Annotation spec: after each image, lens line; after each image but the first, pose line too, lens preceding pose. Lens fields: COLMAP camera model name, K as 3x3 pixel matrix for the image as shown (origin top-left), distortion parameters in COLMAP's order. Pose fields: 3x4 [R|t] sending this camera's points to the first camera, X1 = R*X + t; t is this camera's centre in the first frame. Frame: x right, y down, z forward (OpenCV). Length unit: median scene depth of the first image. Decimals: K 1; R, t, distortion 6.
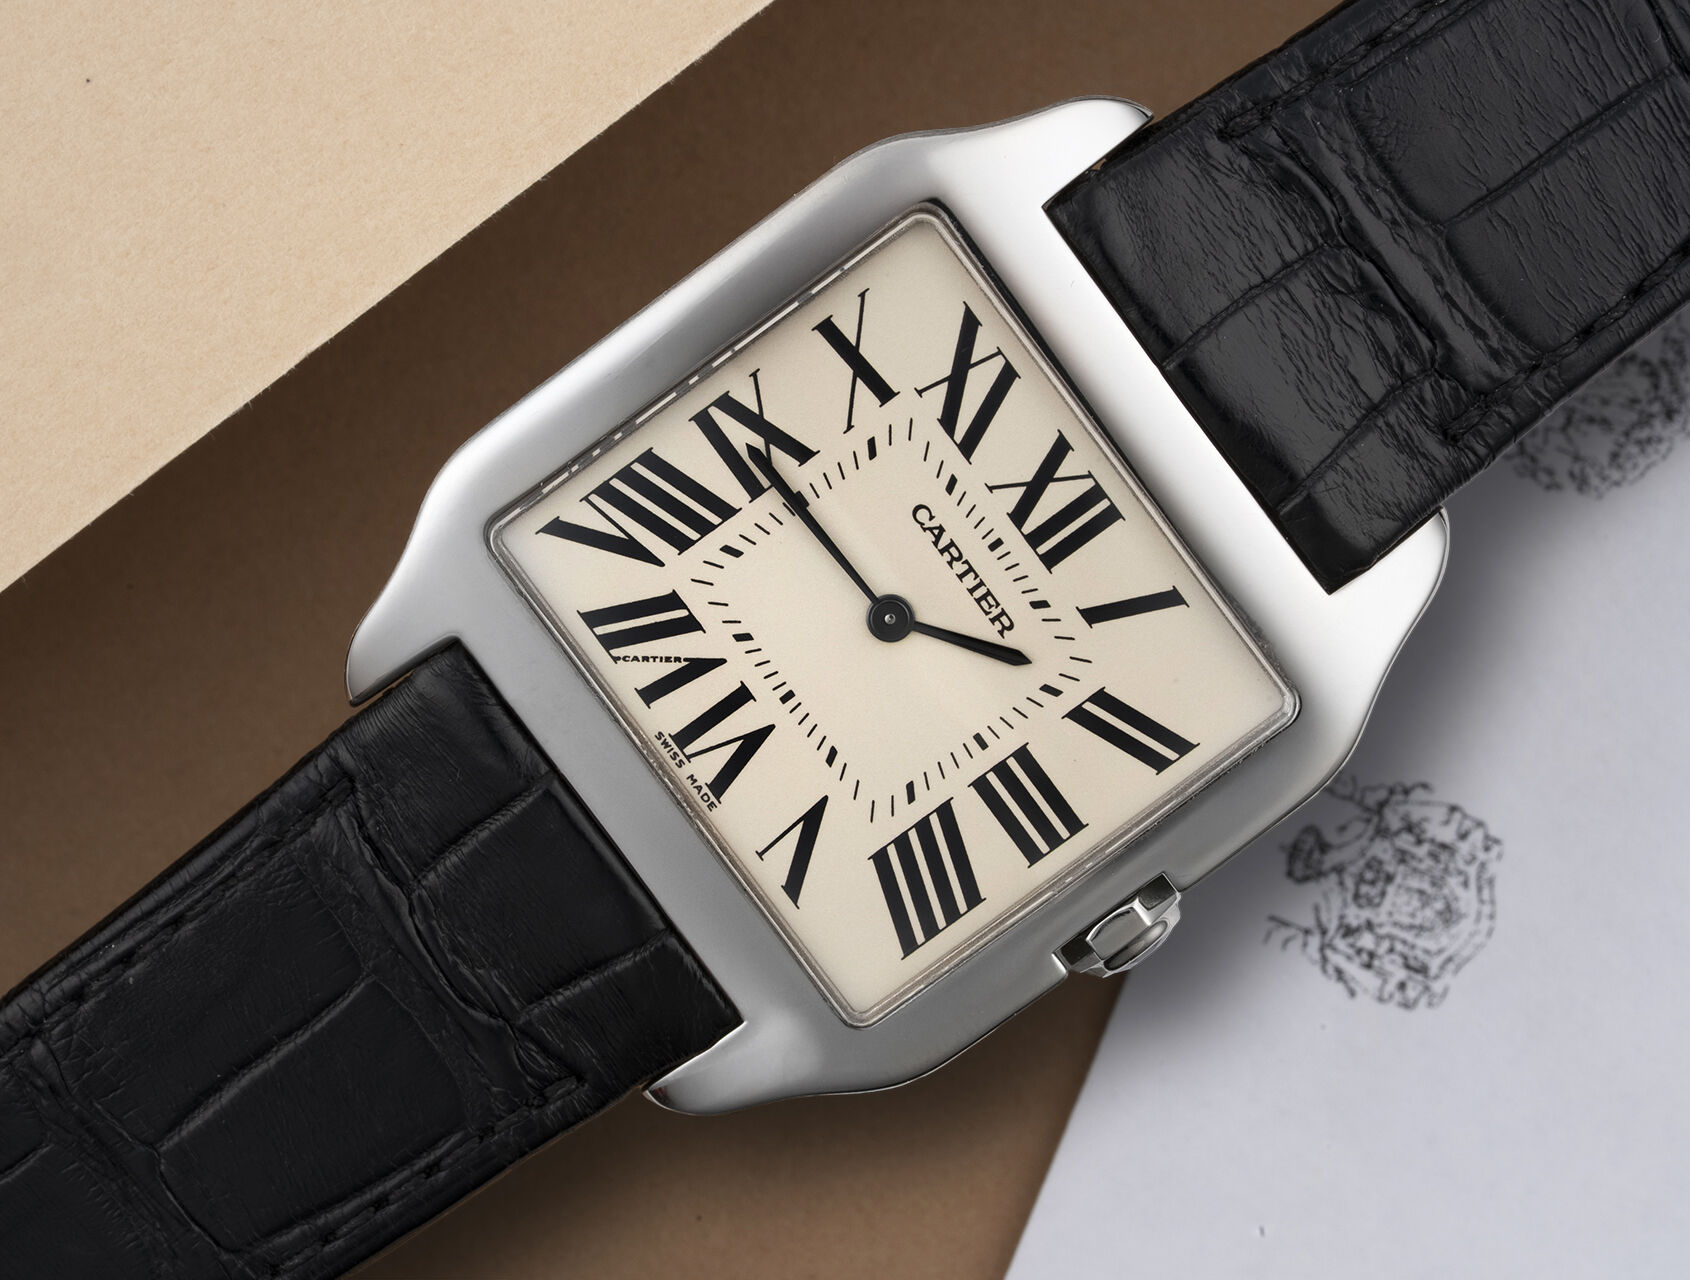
lens RADIAL K [[4866.1, 0, 845.2], [0, 4866.1, 639.8], [0, 0, 1]] dist [0.045638, 0.000000]
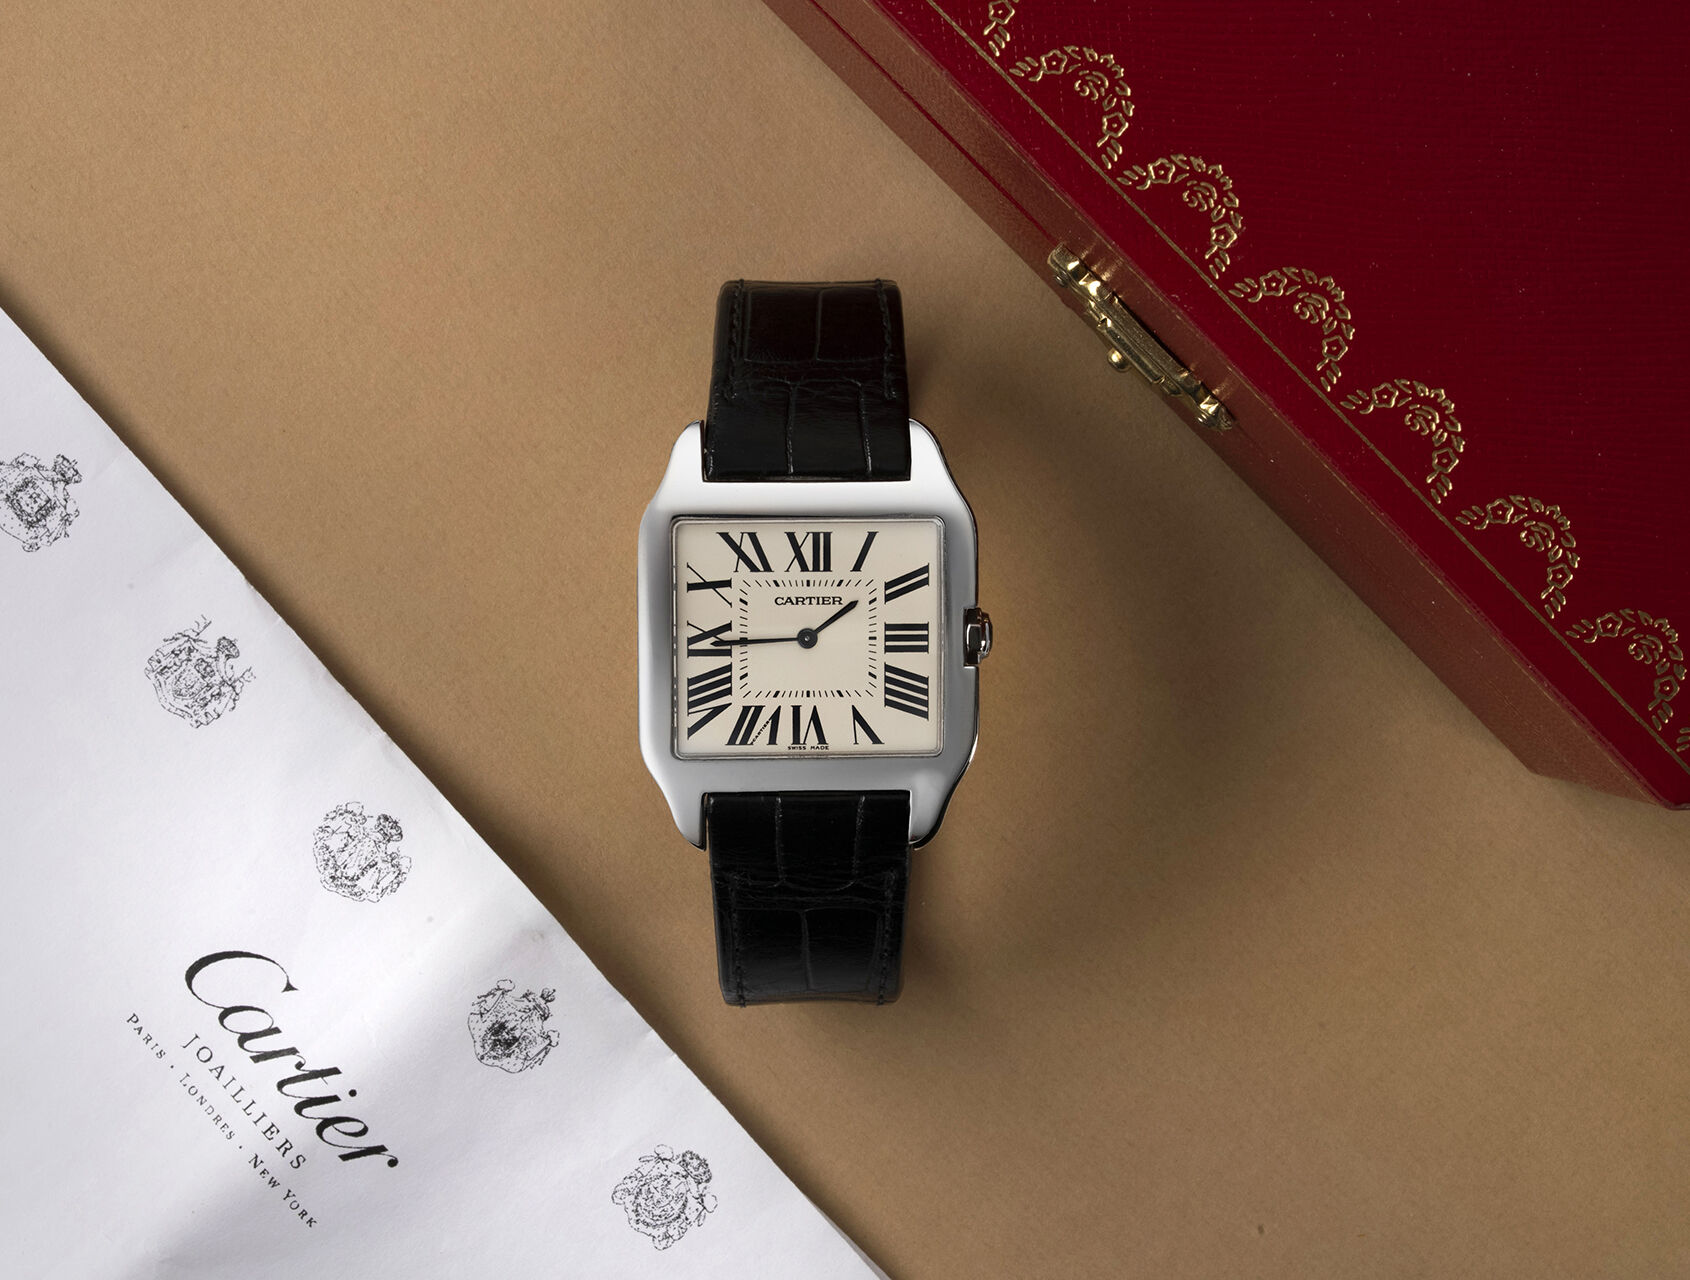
lens RADIAL K [[4866.1, 0, 844.7], [0, 4866.1, 640.0], [0, 0, 1]] dist [0.045638, 0.000000]
pose [[0.589796, -0.807464, 0.011933, -0.008544], [0.807497, 0.589864, 0.002918, 0.003803], [-0.009395, 0.007915, 0.999925, -1.331549]]
